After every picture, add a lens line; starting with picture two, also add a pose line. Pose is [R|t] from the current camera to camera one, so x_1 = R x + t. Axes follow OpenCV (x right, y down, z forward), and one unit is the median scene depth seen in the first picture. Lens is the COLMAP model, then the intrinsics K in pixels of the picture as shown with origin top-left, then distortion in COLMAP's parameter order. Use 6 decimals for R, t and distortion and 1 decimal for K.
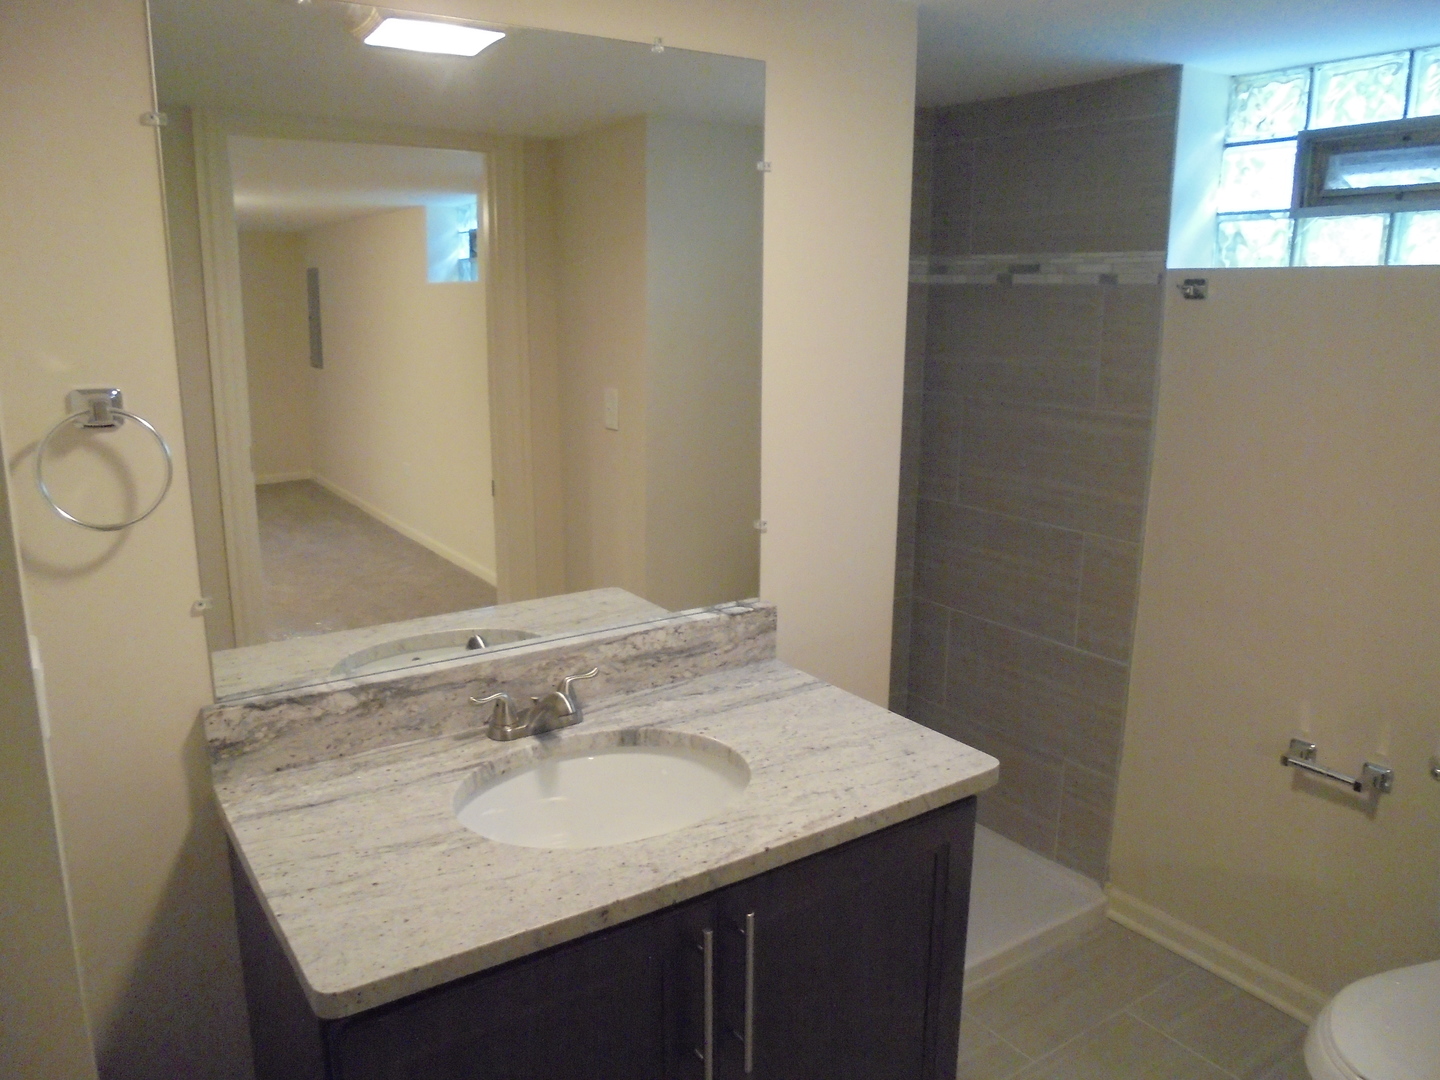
lens RADIAL K [[1087.3, 0, 721.4], [0, 1087.3, 540.8], [0, 0, 1]] dist [-0.116147, 0.093841]
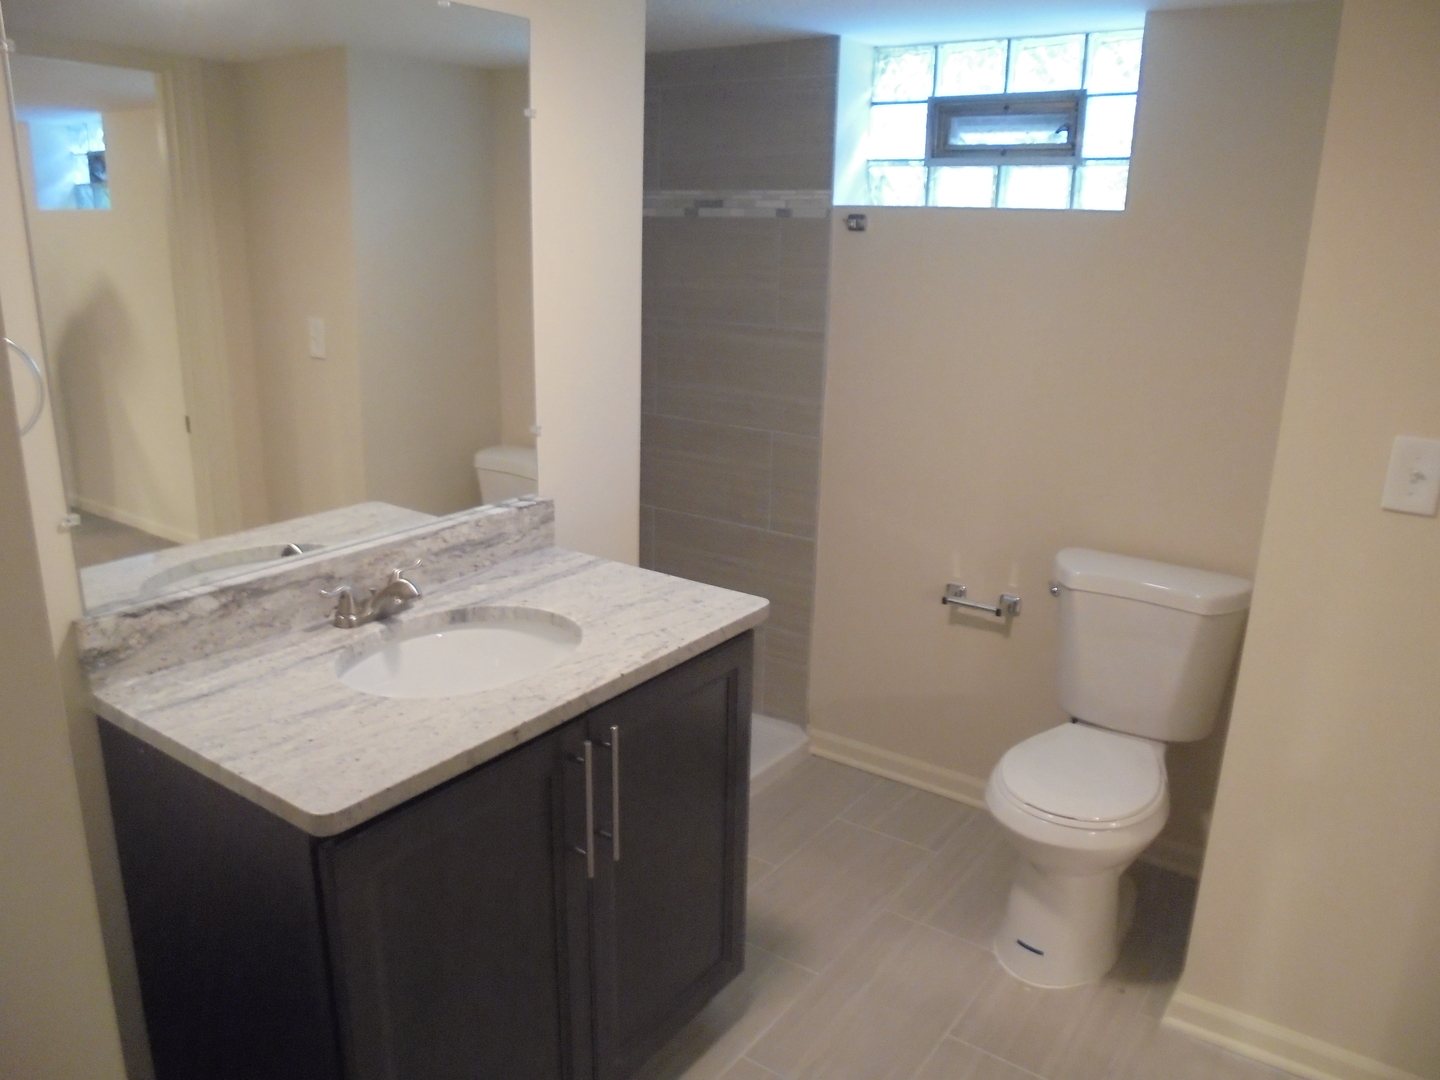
lens RADIAL K [[1087.3, 0, 720.2], [0, 1087.3, 534.6], [0, 0, 1]] dist [-0.116147, 0.093841]
pose [[0.937987, -0.080645, 0.337161, -0.175829], [0.061502, 0.995849, 0.067096, 0.031502], [-0.341173, -0.042199, 0.939053, -0.142465]]
